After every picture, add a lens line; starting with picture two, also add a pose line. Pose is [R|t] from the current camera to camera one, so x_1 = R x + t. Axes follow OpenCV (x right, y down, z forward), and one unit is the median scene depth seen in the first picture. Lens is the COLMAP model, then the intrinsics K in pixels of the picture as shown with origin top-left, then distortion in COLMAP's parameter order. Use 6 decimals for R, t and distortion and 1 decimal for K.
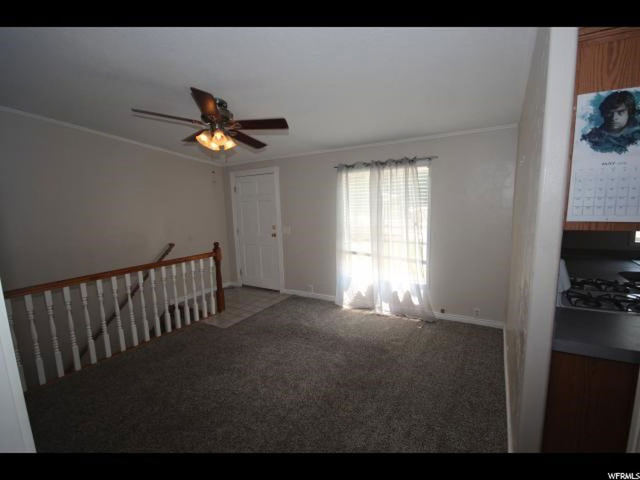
lens RADIAL K [[286.8, 0, 314.3], [0, 286.8, 243.7], [0, 0, 1]] dist [-0.014078, -0.000230]
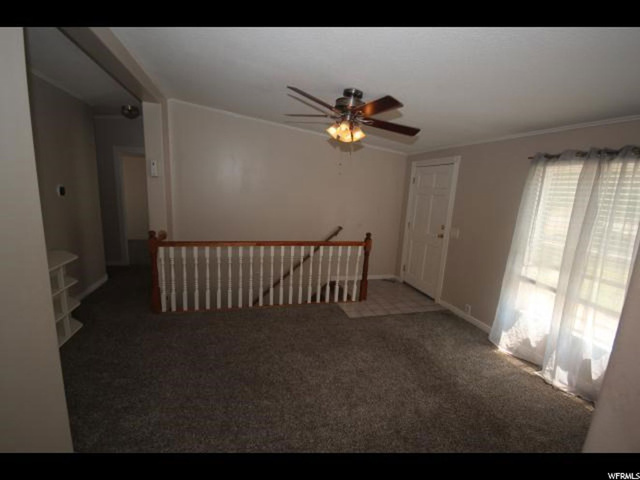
lens RADIAL K [[286.8, 0, 314.3], [0, 286.8, 243.7], [0, 0, 1]] dist [-0.014078, -0.000230]
pose [[0.729495, 0.196346, -0.655198, 0.185774], [-0.167329, 0.980035, 0.107388, -0.044037], [0.663202, 0.031295, 0.747786, 0.125387]]
